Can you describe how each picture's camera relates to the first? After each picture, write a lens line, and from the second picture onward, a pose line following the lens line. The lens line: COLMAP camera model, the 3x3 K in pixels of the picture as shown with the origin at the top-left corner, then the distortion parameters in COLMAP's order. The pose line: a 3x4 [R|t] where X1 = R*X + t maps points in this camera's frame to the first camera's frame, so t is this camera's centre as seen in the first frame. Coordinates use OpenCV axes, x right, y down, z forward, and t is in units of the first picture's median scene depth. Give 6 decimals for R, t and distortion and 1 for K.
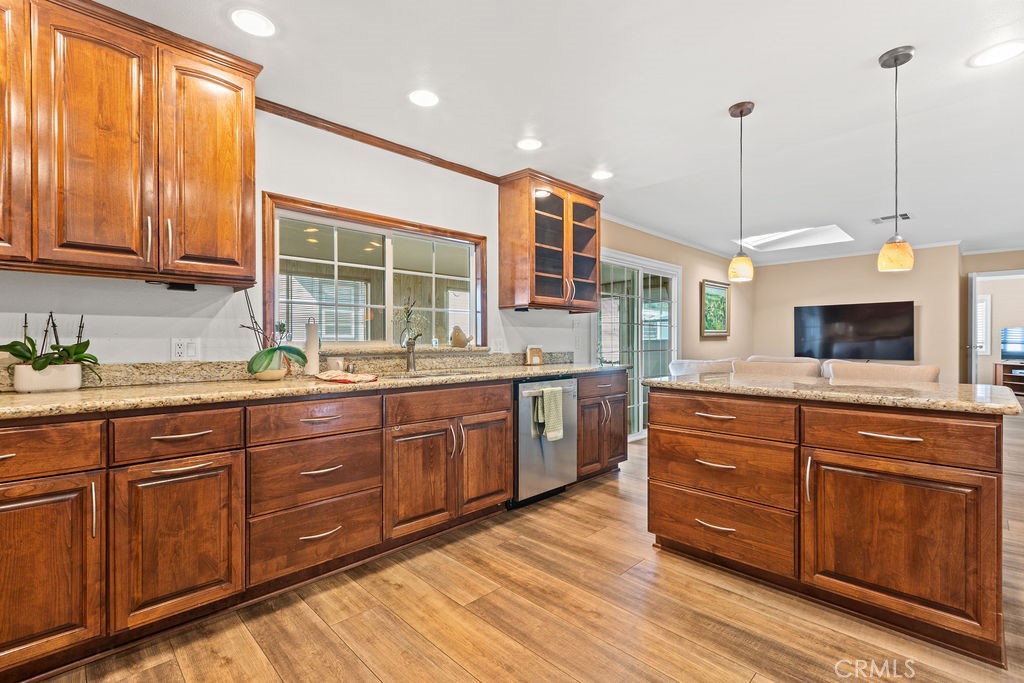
lens RADIAL K [[464.5, 0, 516.0], [0, 464.5, 342.4], [0, 0, 1]] dist [0.001656, 0.000050]
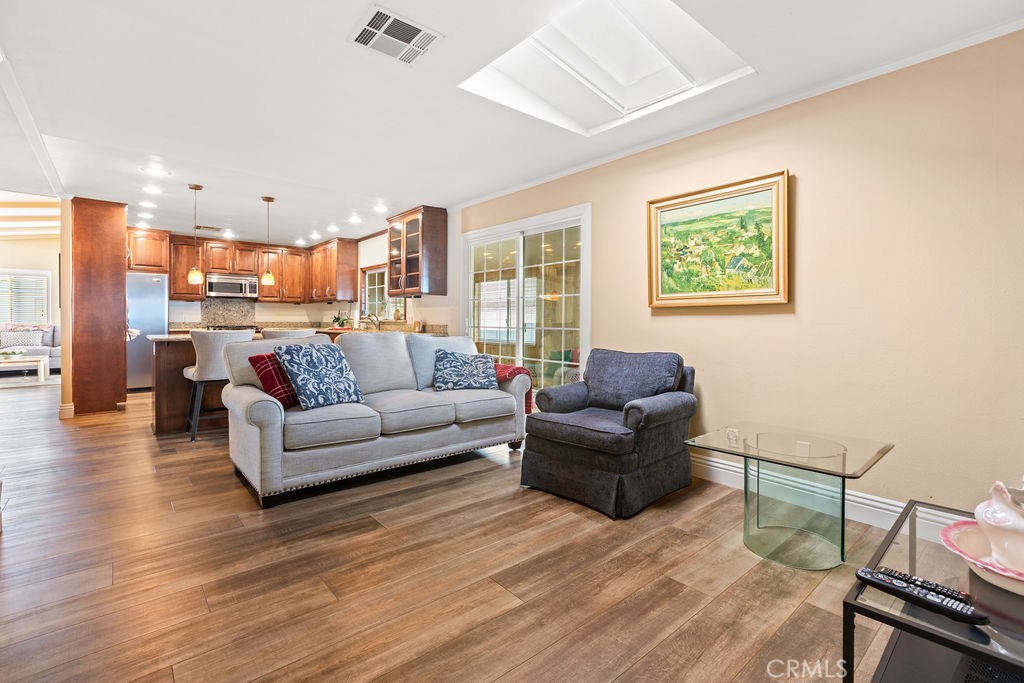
lens RADIAL K [[464.5, 0, 515.2], [0, 464.5, 324.0], [0, 0, 1]] dist [0.001656, 0.000050]
pose [[-0.078639, 0.007481, -0.996875, 1.928347], [-0.010967, 0.999905, 0.008369, 0.006018], [0.996843, 0.011591, -0.078549, 1.790041]]
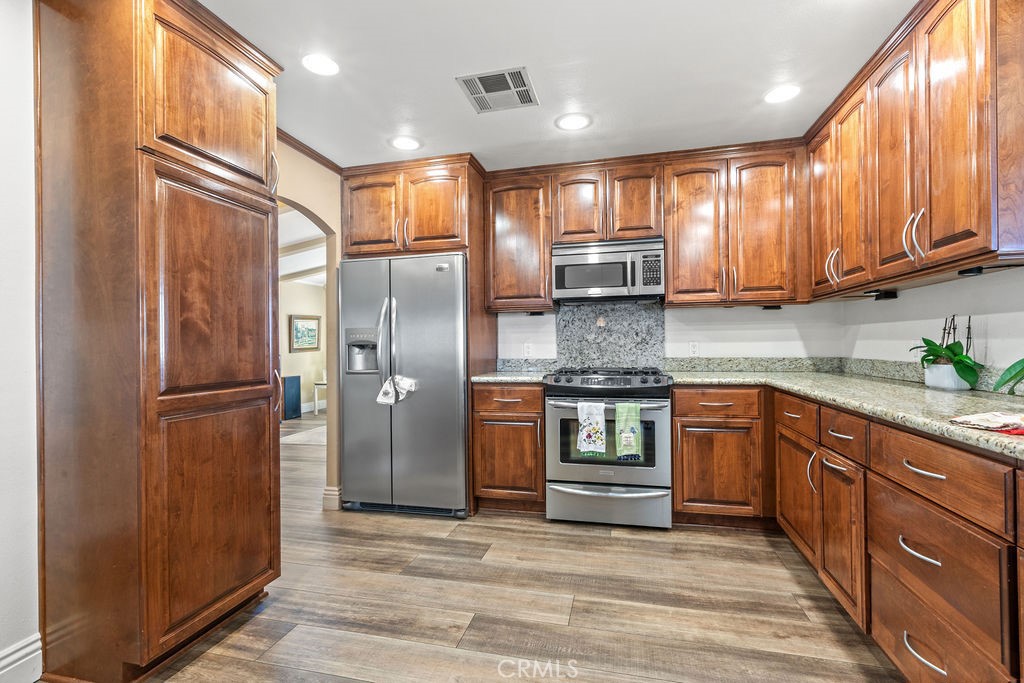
lens RADIAL K [[464.5, 0, 509.6], [0, 464.5, 345.5], [0, 0, 1]] dist [0.001656, 0.000050]
pose [[-0.856819, 0.008910, -0.515540, 0.247930], [0.007409, 0.999960, 0.004968, -0.004421], [0.515564, 0.000437, -0.856851, 0.828608]]
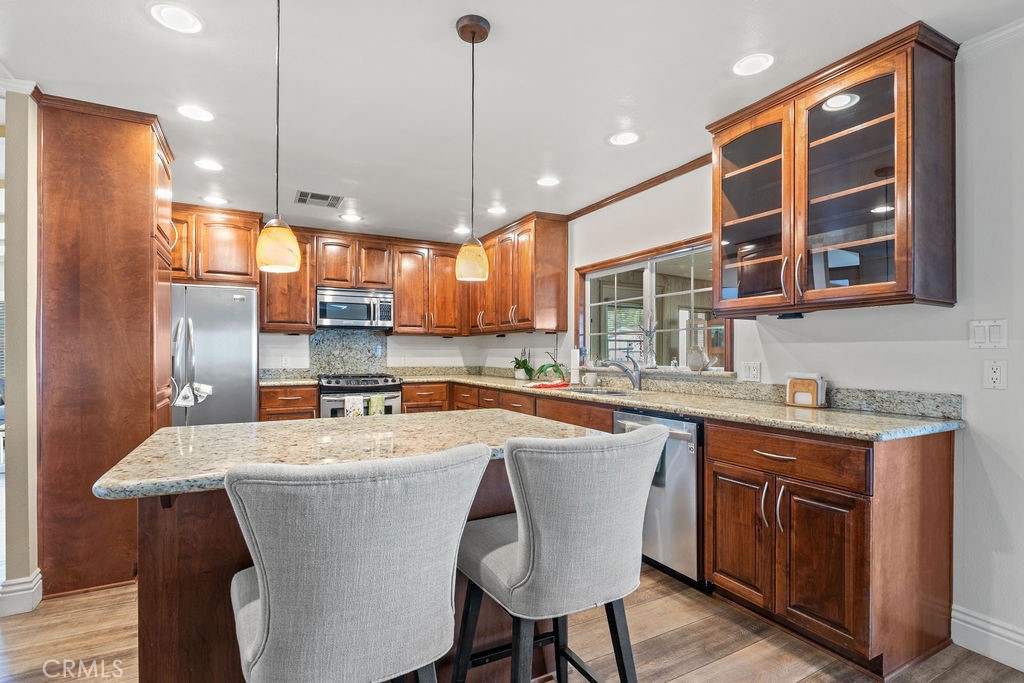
lens RADIAL K [[498.2, 0, 511.8], [0, 498.2, 355.4], [0, 0, 1]] dist [-0.005024, 0.000252]
pose [[-0.293135, 0.002216, -0.956068, 0.938005], [-0.008321, 0.999954, 0.004869, -0.021345], [0.956035, 0.009383, -0.293103, 1.025723]]
